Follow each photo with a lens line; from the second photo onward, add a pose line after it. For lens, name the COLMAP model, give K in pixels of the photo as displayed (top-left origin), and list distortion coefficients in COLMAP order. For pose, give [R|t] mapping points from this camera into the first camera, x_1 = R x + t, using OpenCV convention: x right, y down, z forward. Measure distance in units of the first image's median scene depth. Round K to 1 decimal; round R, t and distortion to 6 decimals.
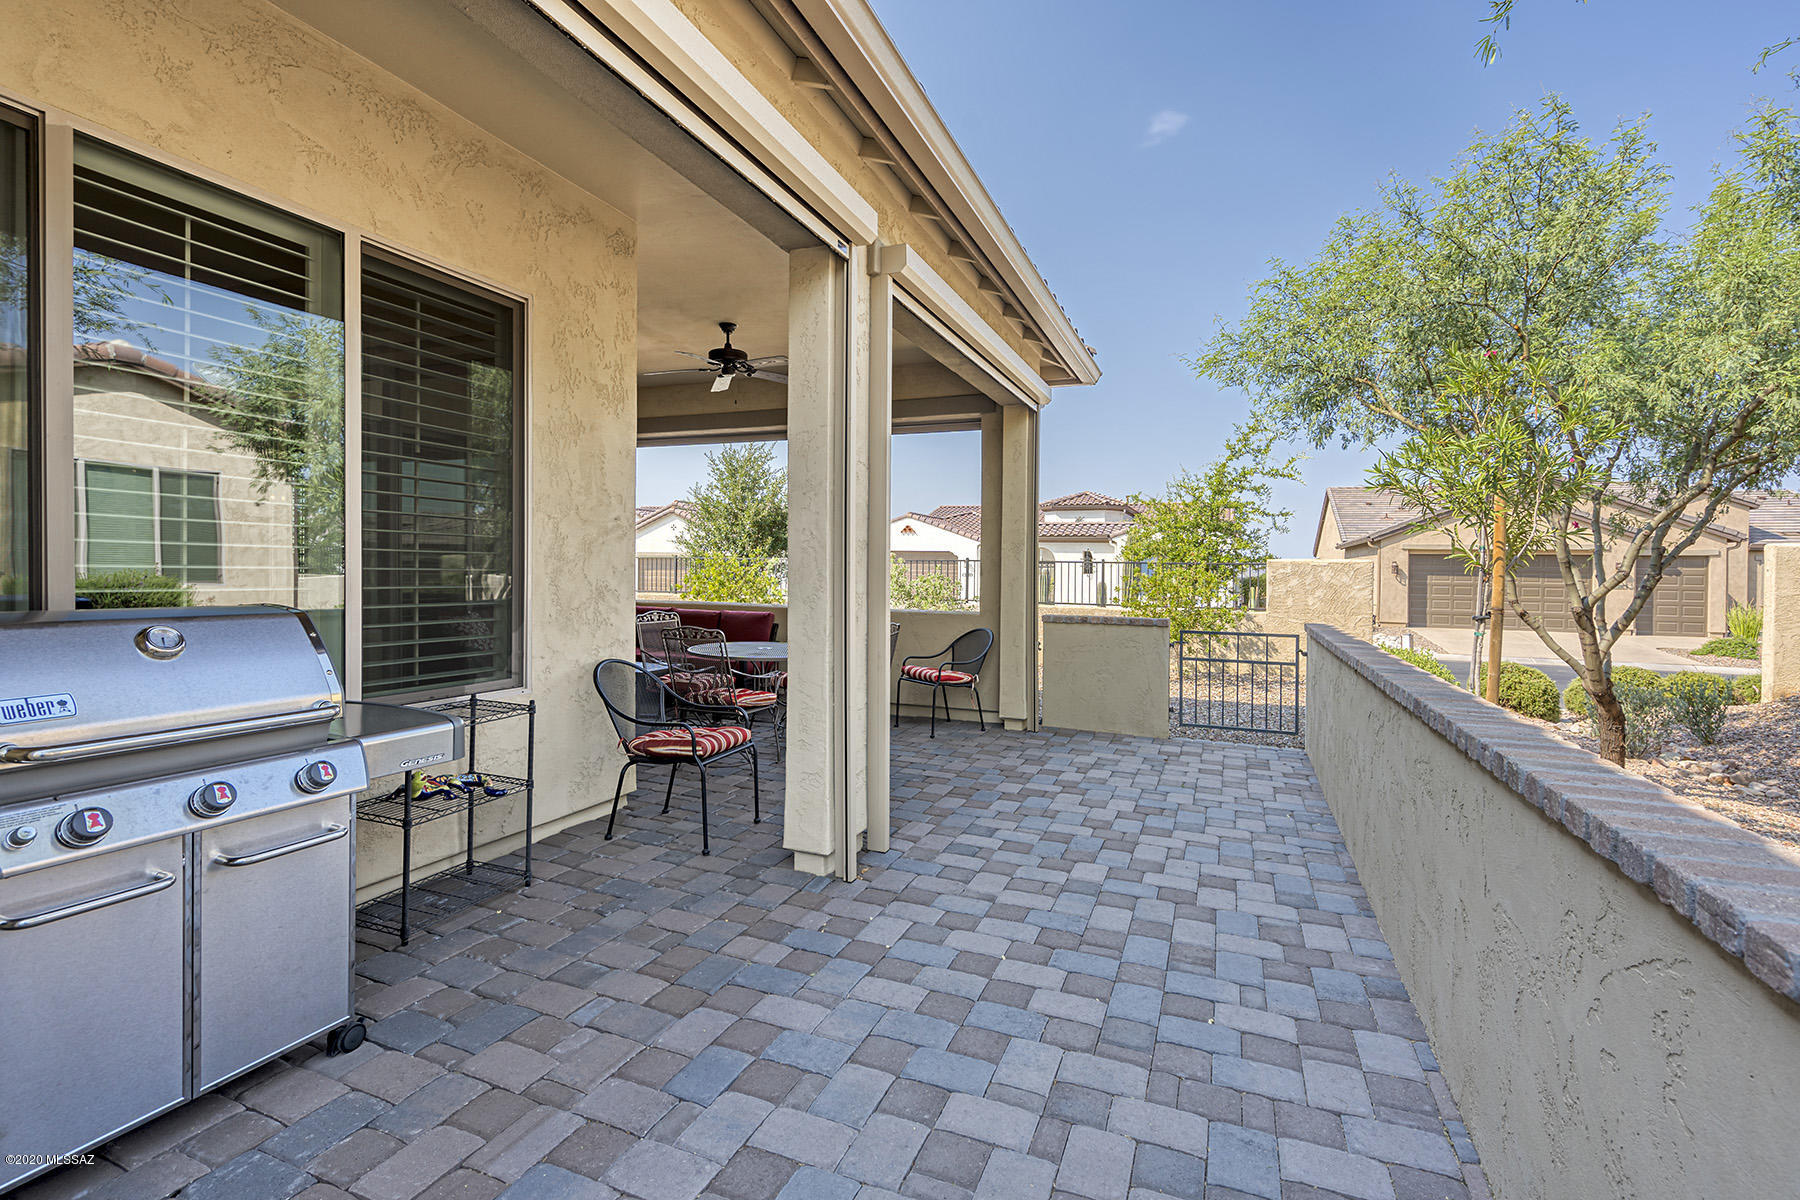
lens RADIAL K [[814.9, 0, 887.5], [0, 814.9, 566.4], [0, 0, 1]] dist [-0.003574, 0.000464]
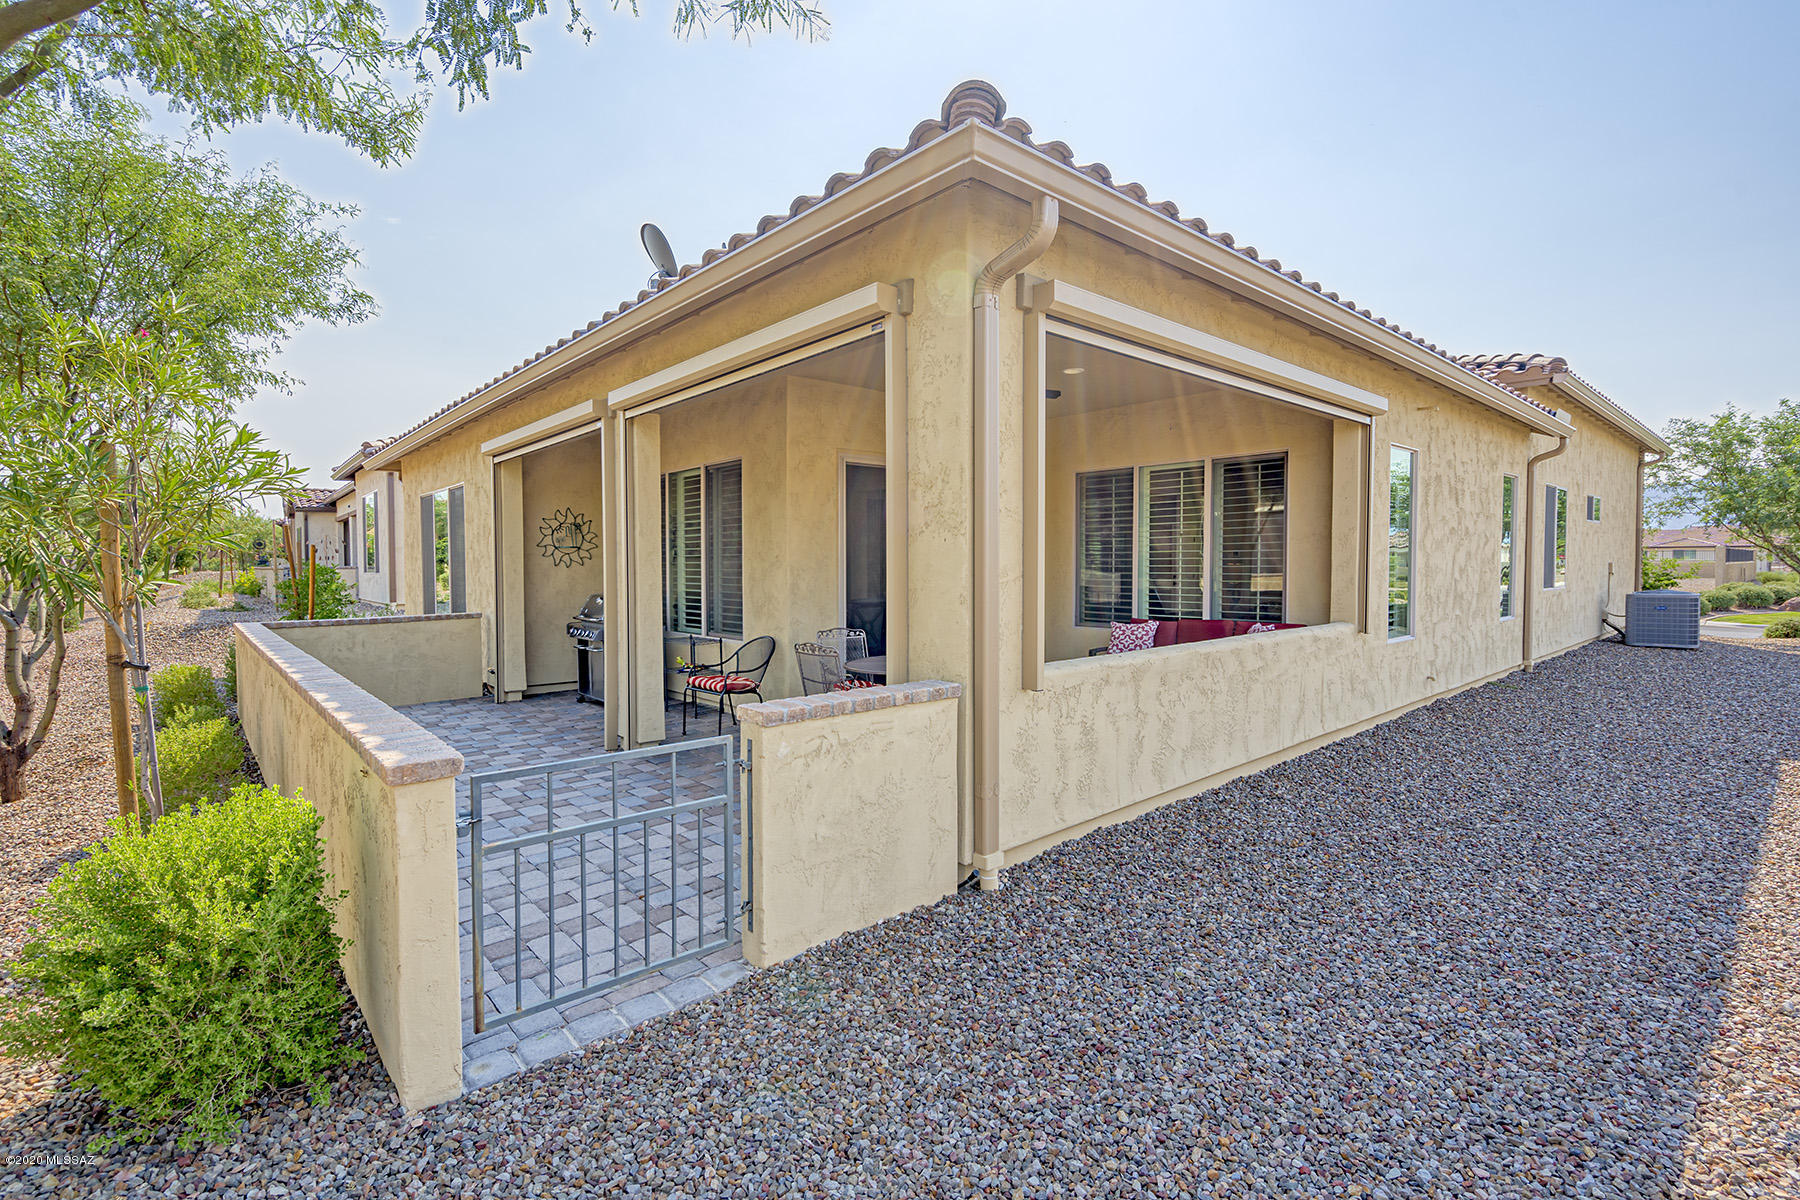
lens RADIAL K [[825.1, 0, 897.9], [0, 825.1, 560.0], [0, 0, 1]] dist [-0.001117, -0.000088]
pose [[-0.433721, -0.019333, -0.900840, 1.483246], [0.003213, 0.999730, -0.023002, -0.013003], [0.901041, -0.012871, -0.433542, 2.590167]]
